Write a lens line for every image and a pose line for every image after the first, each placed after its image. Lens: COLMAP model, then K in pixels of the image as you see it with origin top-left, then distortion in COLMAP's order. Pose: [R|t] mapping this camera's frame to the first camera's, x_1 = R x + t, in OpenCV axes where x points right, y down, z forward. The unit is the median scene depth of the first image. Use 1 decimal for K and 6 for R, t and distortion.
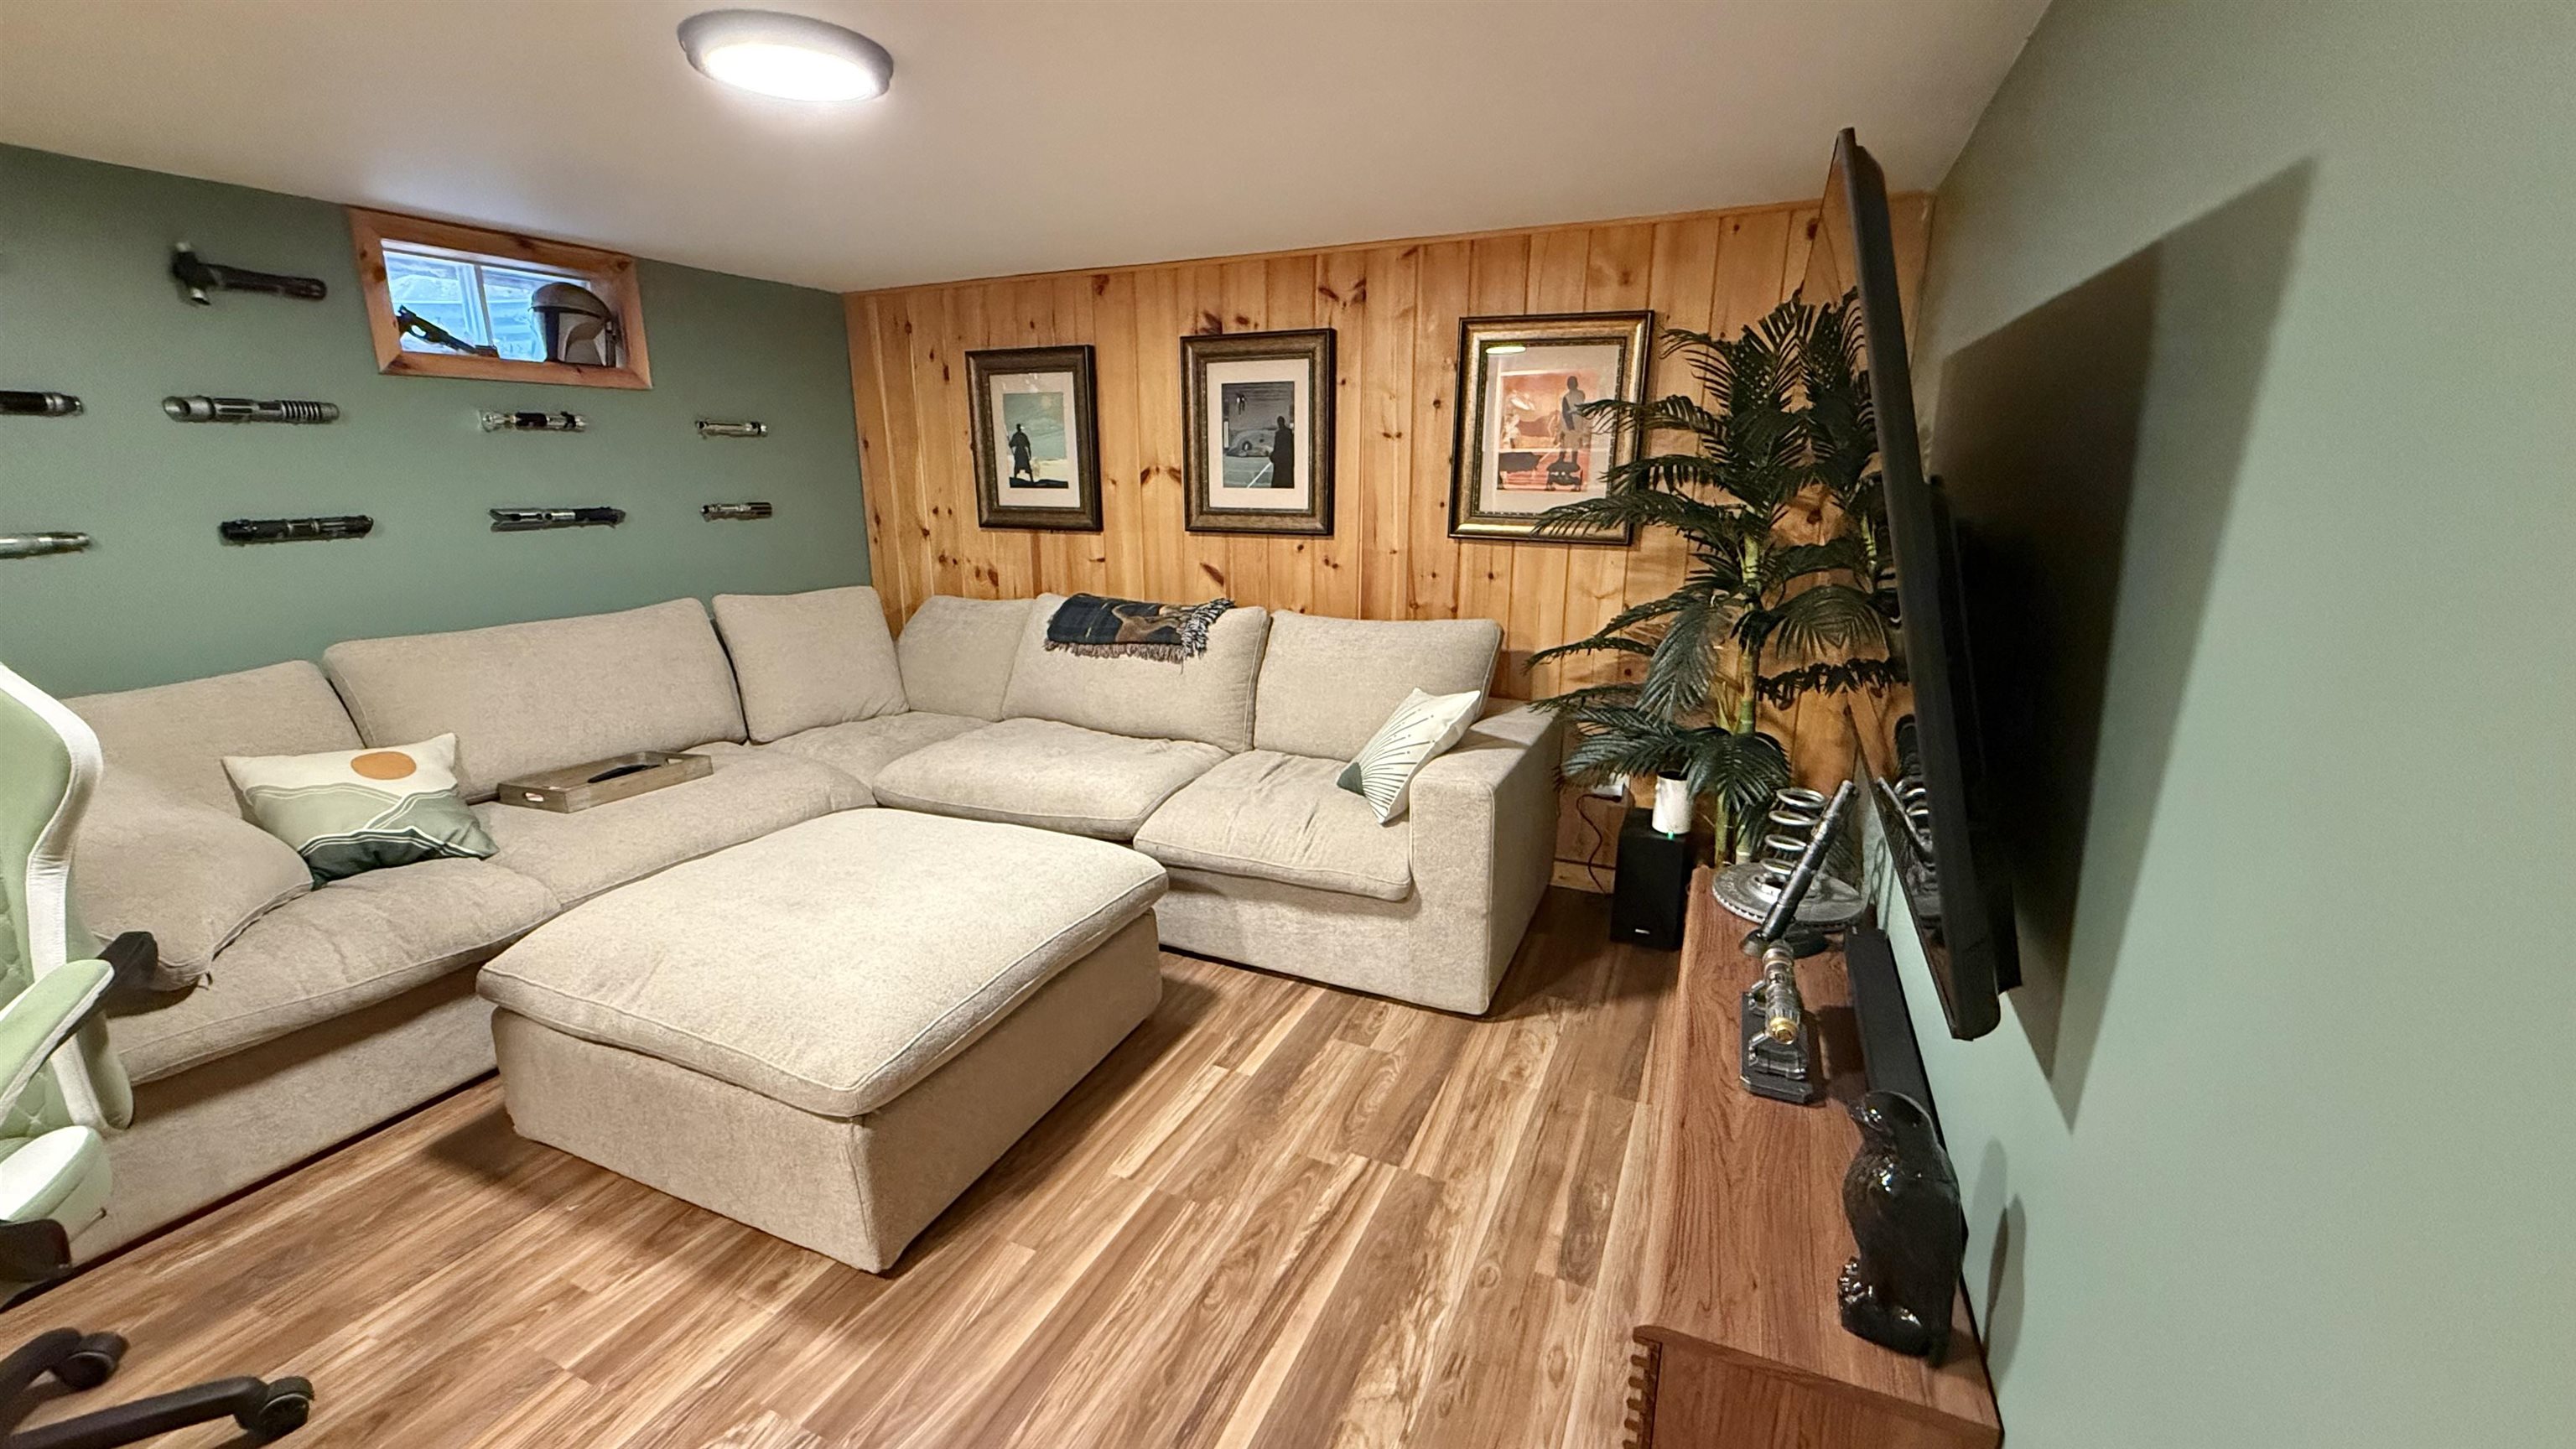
lens RADIAL K [[1030.2, 0, 1277.8], [0, 1030.2, 721.7], [0, 0, 1]] dist [0.001144, -0.000223]
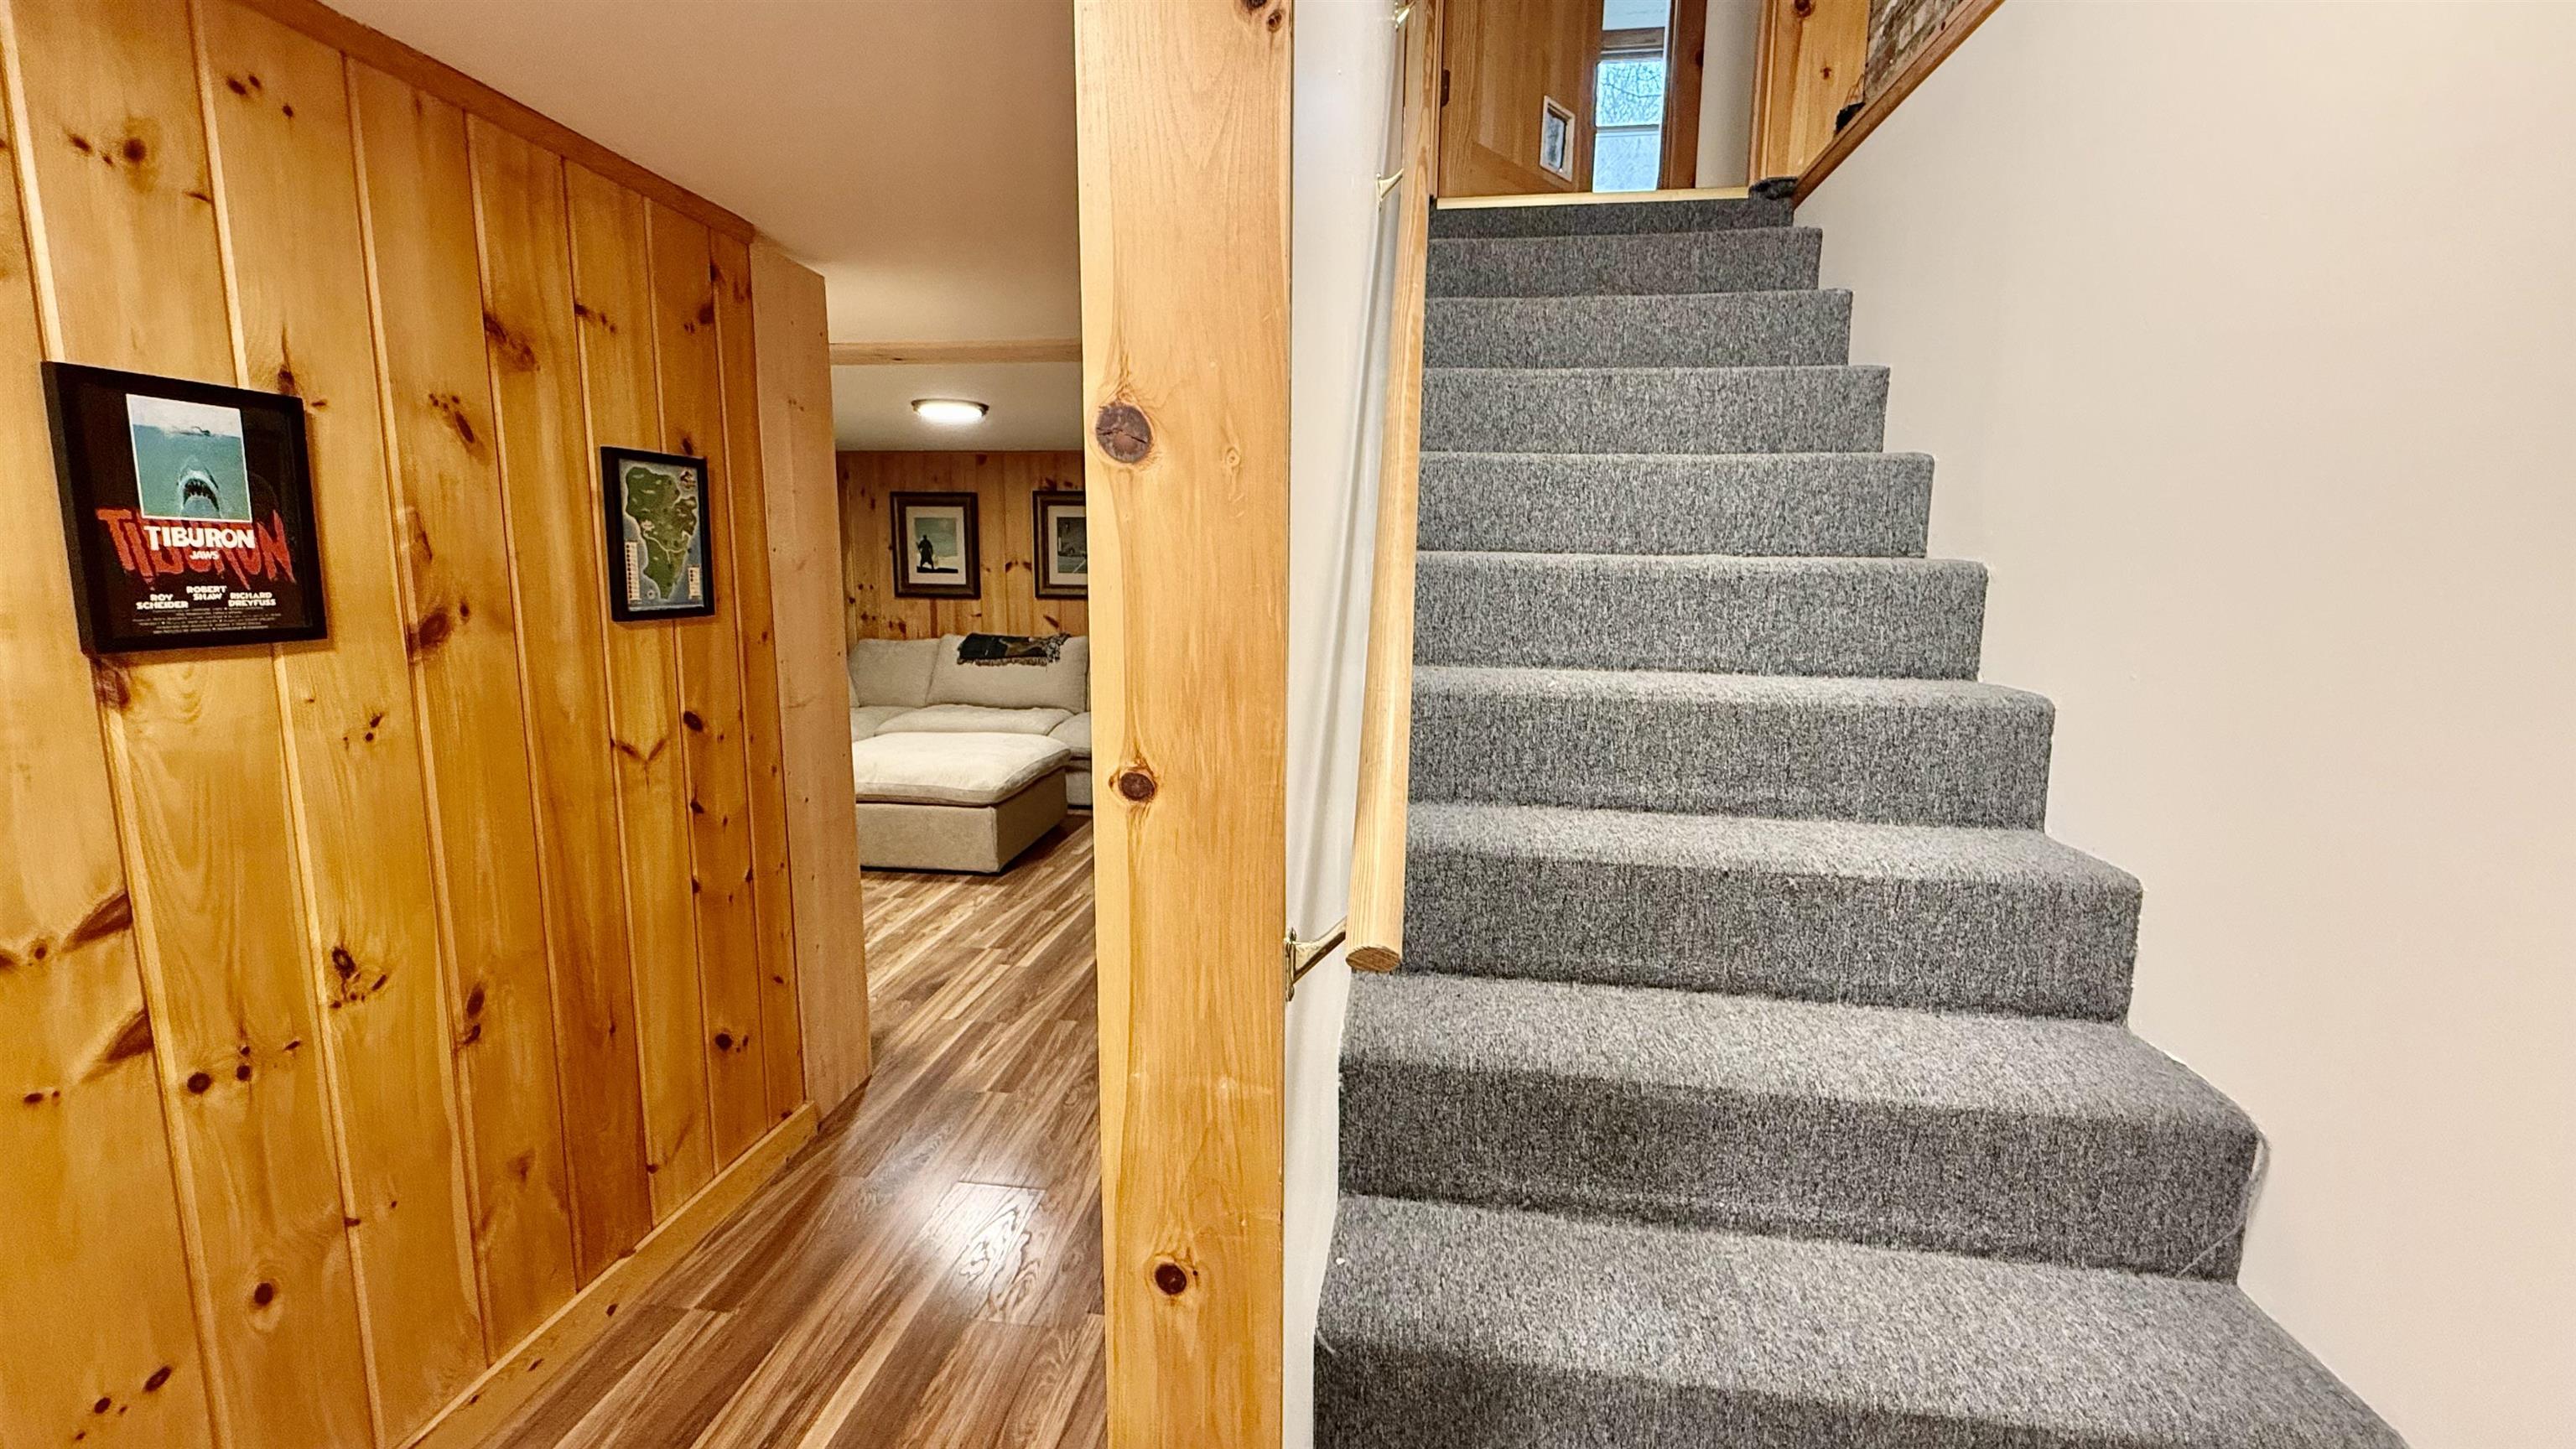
lens RADIAL K [[1030.2, 0, 1285.8], [0, 1030.2, 721.7], [0, 0, 1]] dist [0.001144, -0.000223]
pose [[0.953060, -0.032585, 0.301023, -0.243338], [0.060628, 0.994595, -0.084293, 0.223955], [-0.296649, 0.098587, 0.949884, -0.870359]]
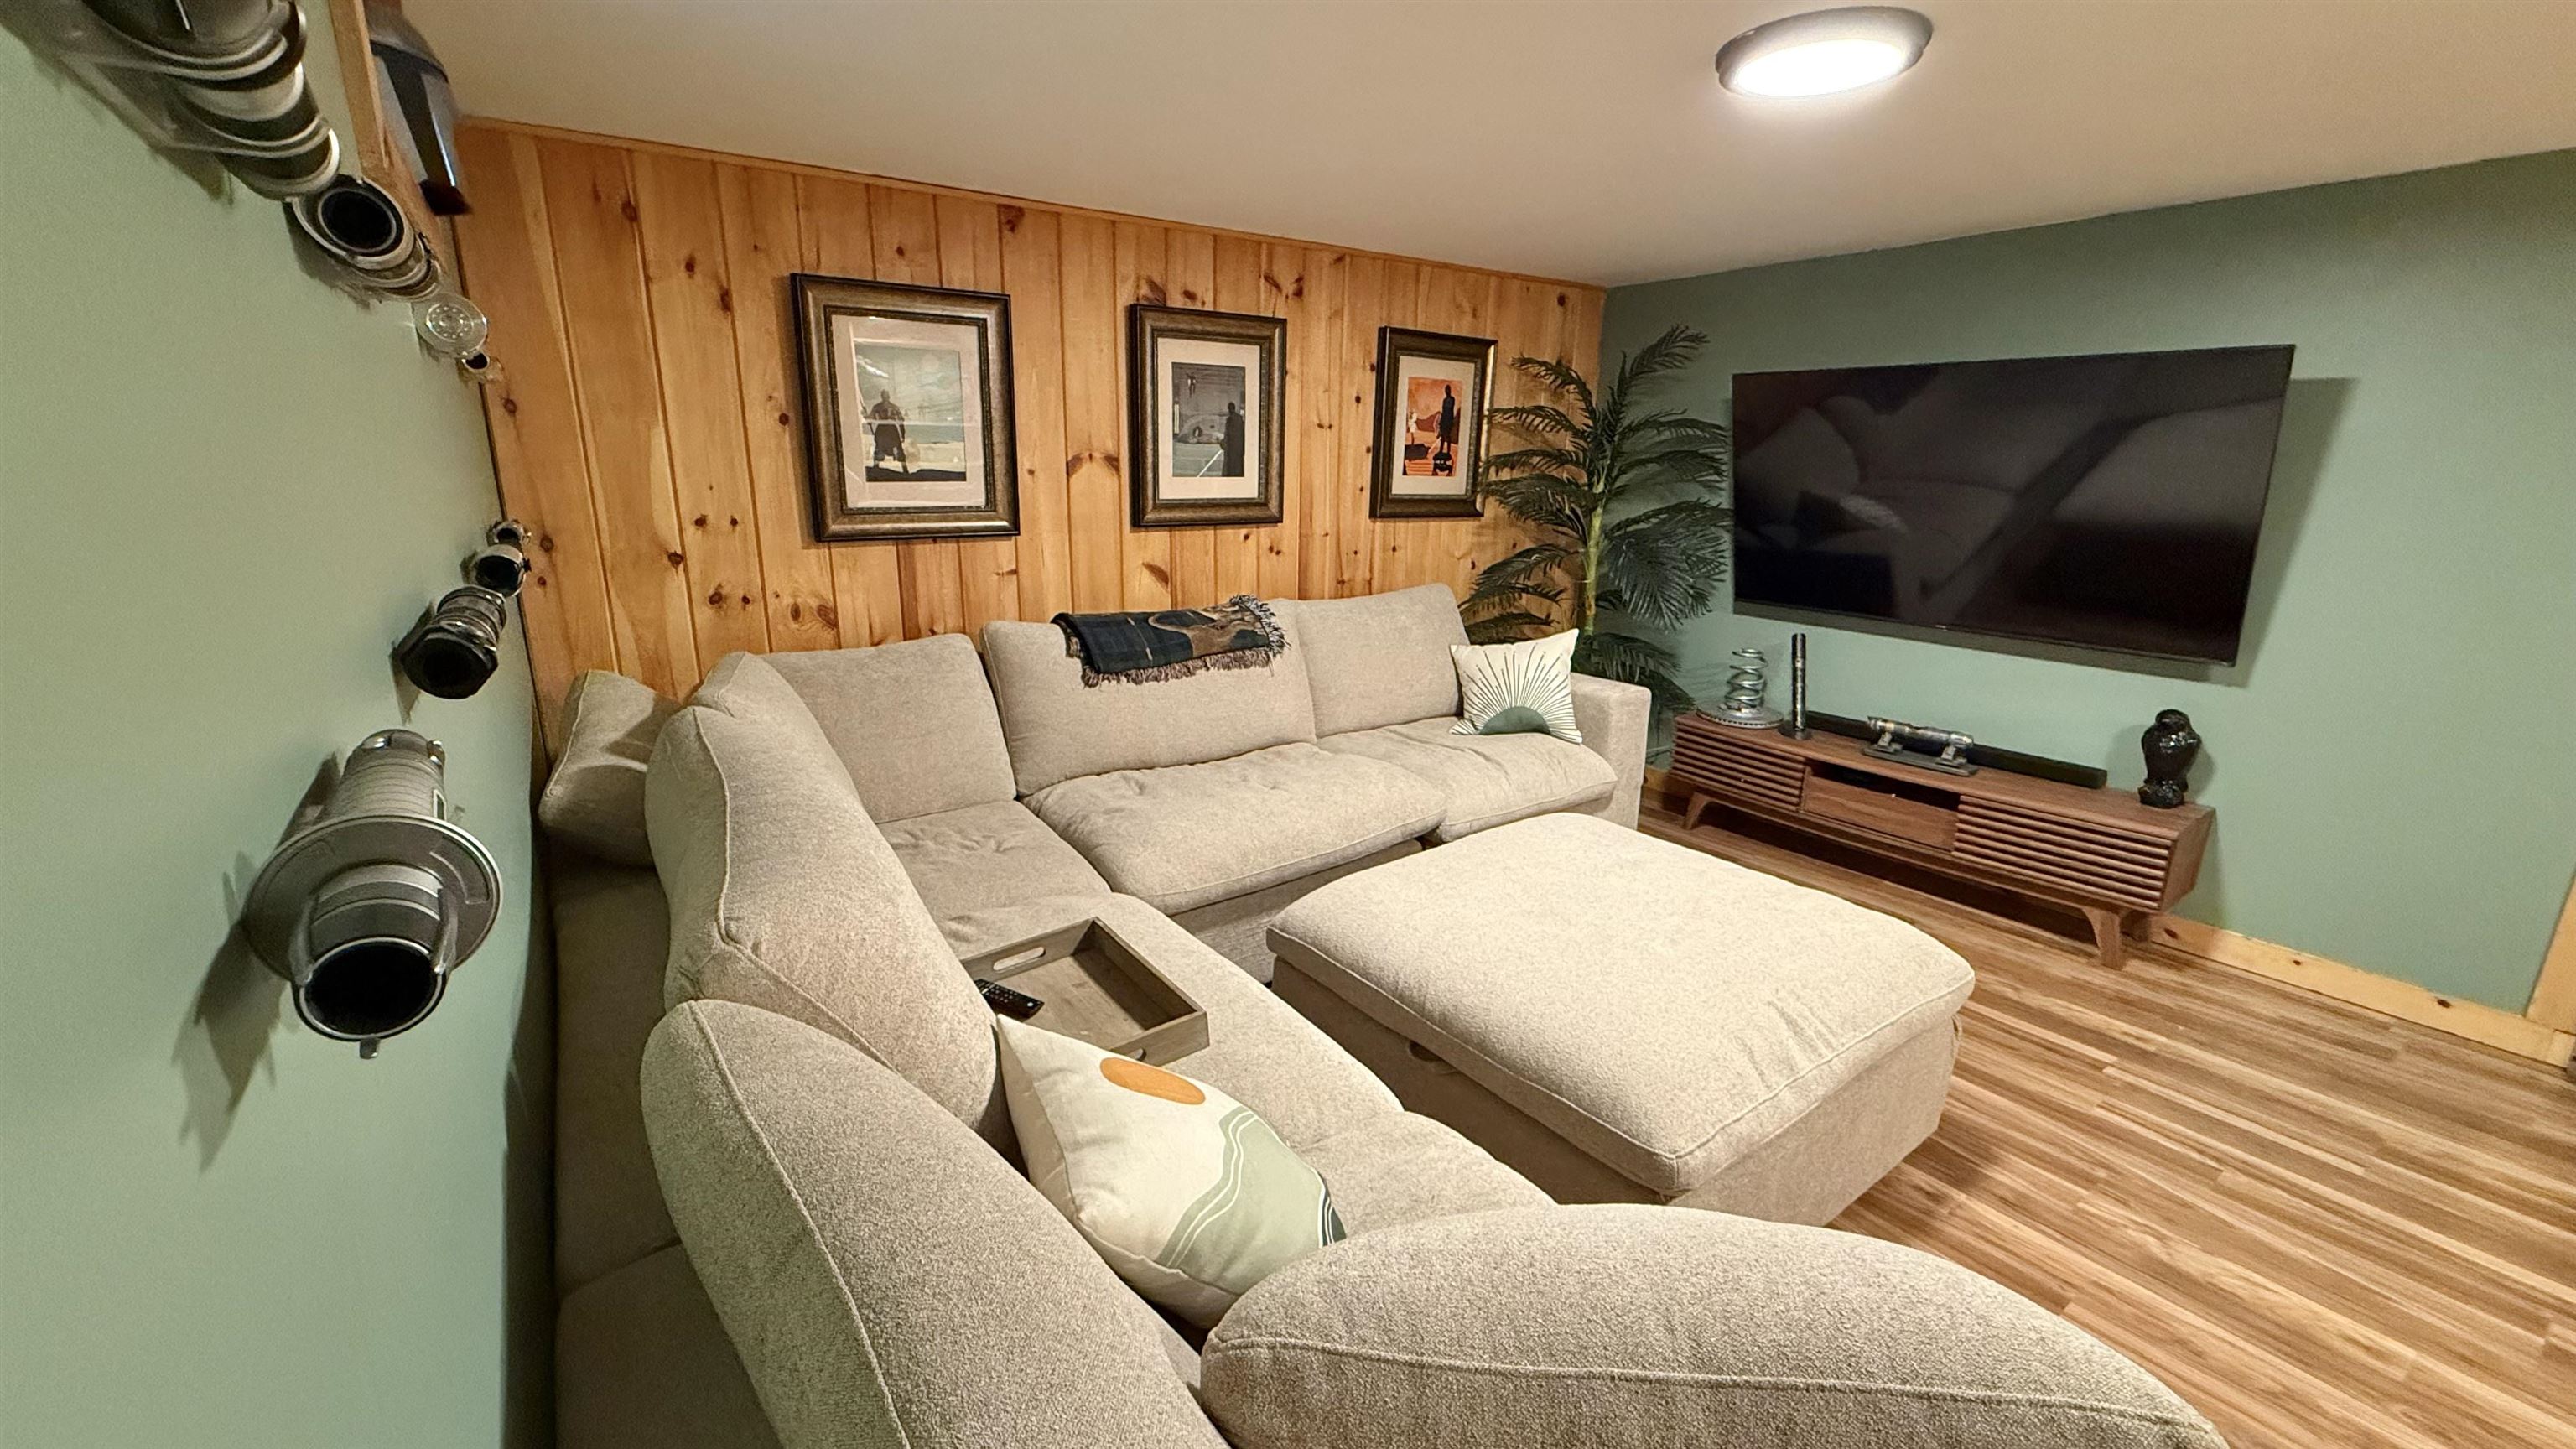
lens RADIAL K [[1030.2, 0, 1284.4], [0, 1030.2, 721.8], [0, 0, 1]] dist [0.001144, -0.000223]
pose [[0.502677, -0.211511, 0.838200, -0.882976], [0.201314, 0.971590, 0.124441, -0.120987], [-0.840707, 0.106188, 0.530976, 0.499572]]
